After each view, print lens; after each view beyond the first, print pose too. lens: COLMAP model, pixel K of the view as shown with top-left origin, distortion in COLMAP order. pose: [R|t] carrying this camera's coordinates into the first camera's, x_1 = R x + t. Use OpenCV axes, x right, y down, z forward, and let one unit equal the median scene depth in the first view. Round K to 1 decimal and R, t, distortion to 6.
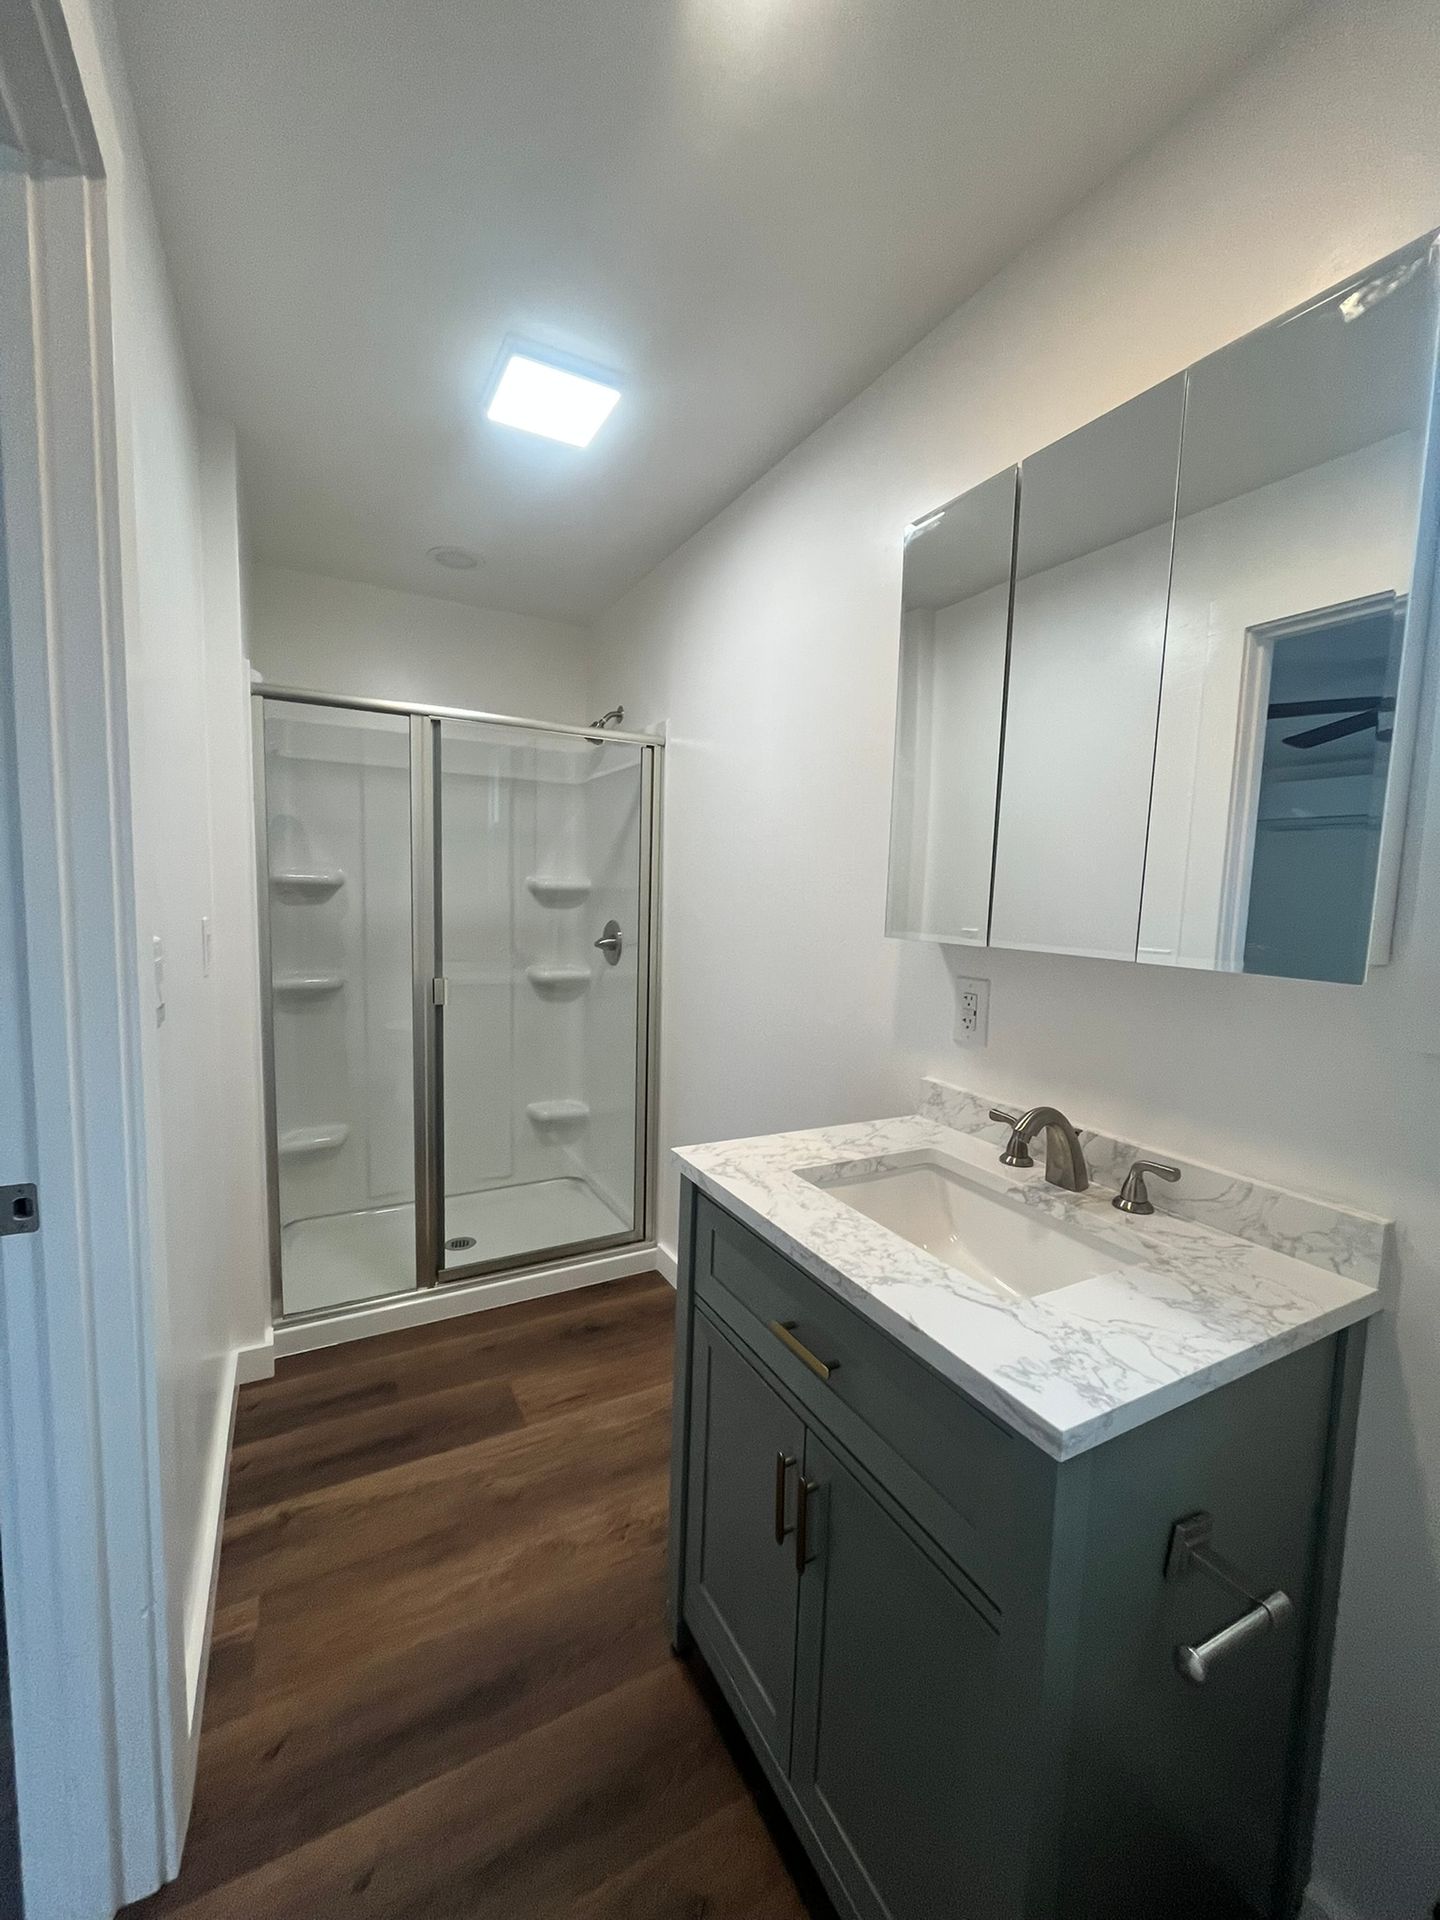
lens RADIAL K [[766.0, 0, 721.9], [0, 766.0, 966.9], [0, 0, 1]] dist [-0.000792, 0.000631]
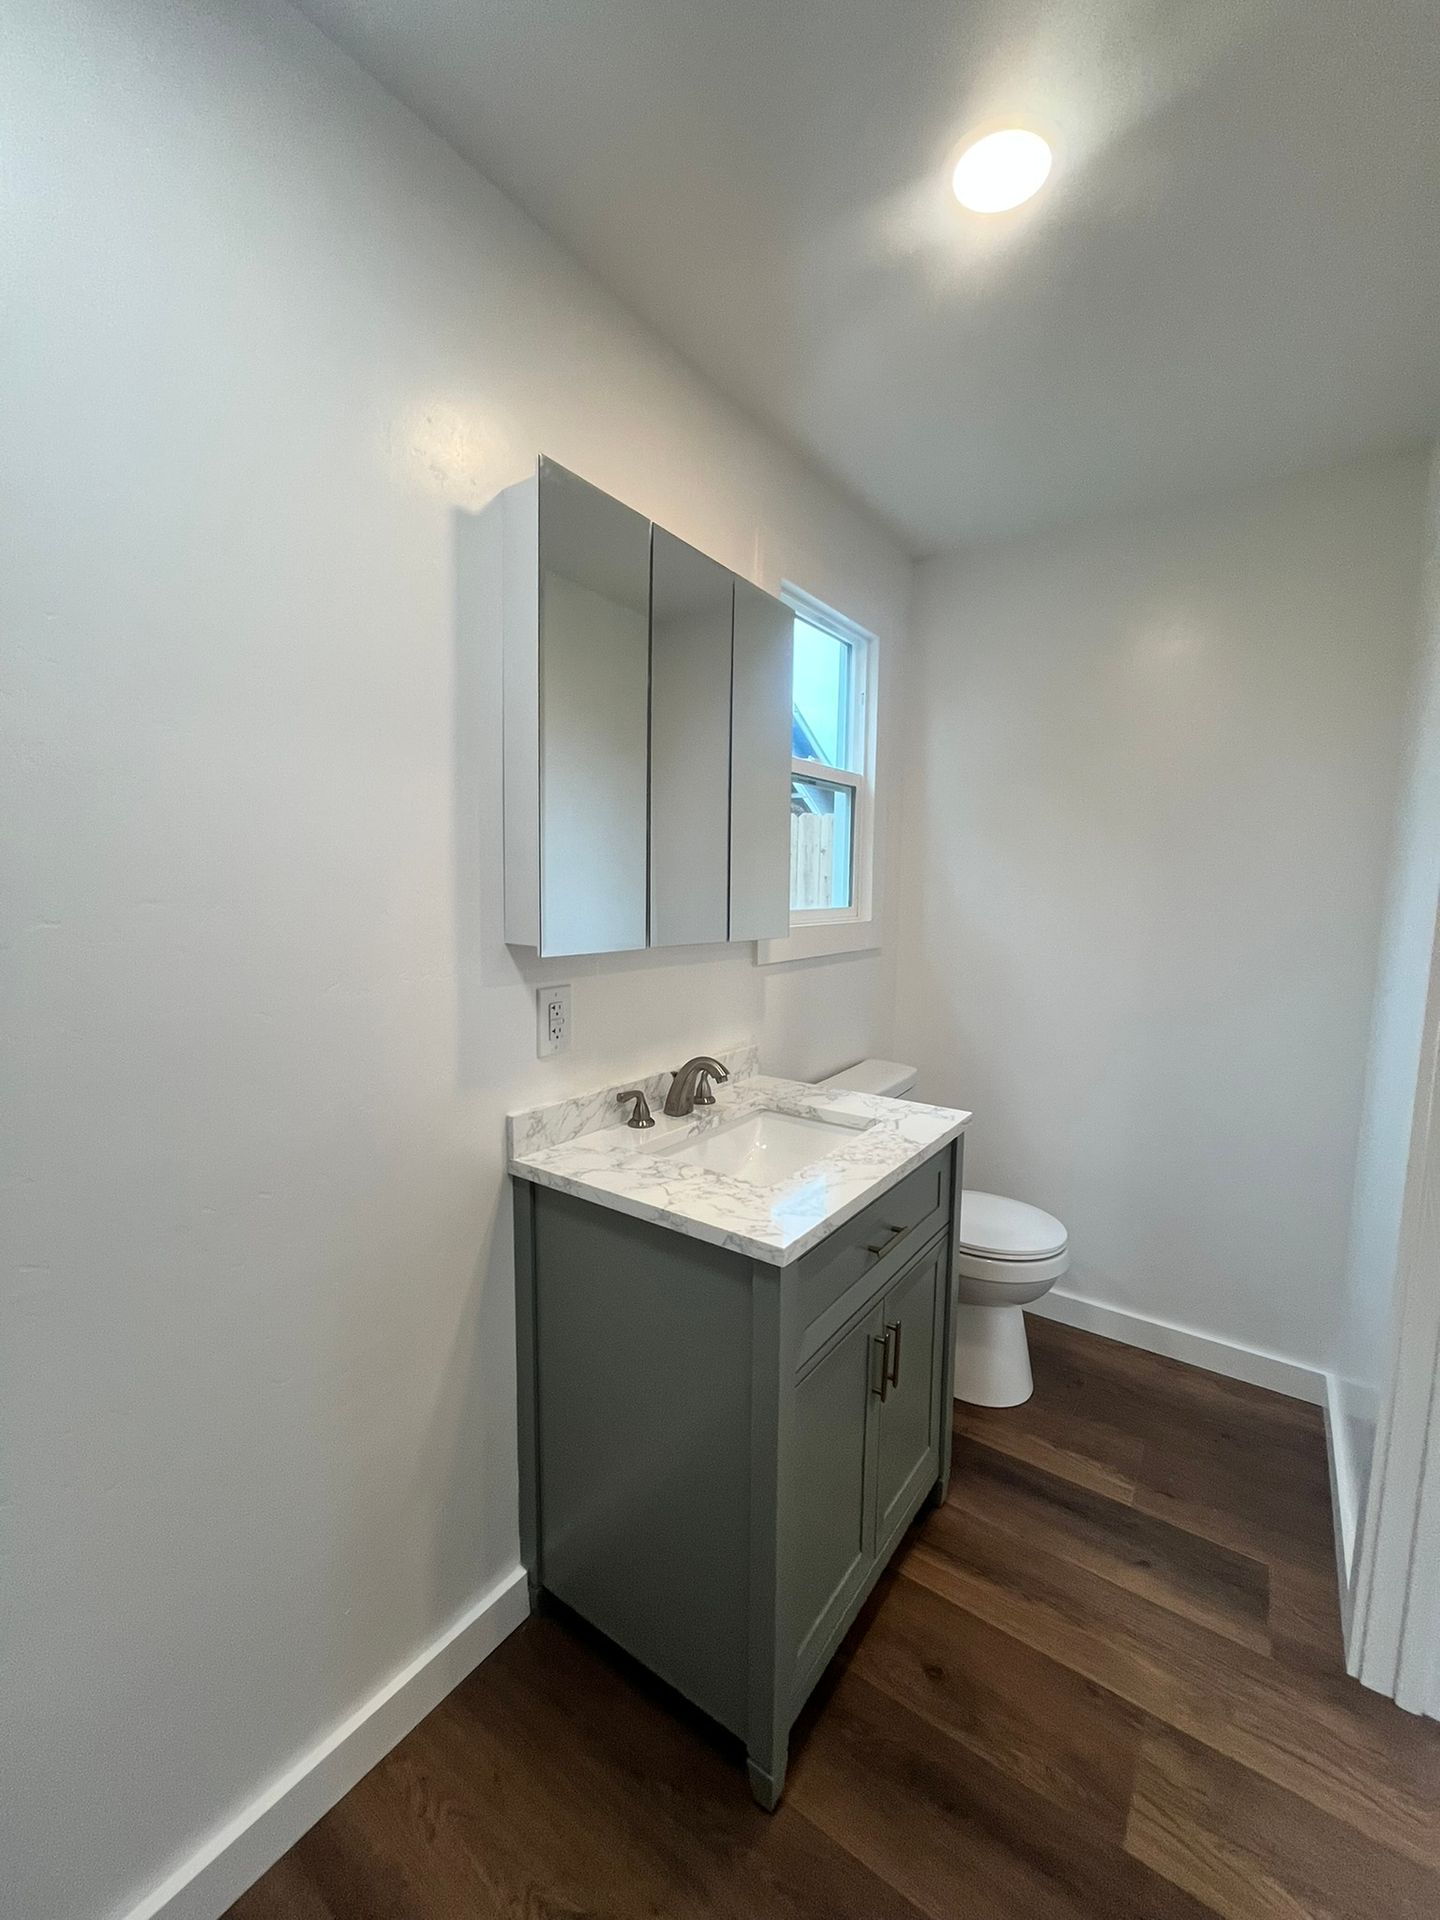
lens RADIAL K [[766.0, 0, 725.1], [0, 766.0, 960.2], [0, 0, 1]] dist [-0.000792, 0.000631]
pose [[-0.438382, -0.125548, 0.889977, -0.804336], [0.051573, 0.985051, 0.164363, -0.213935], [-0.897308, 0.117952, -0.425354, 1.549222]]
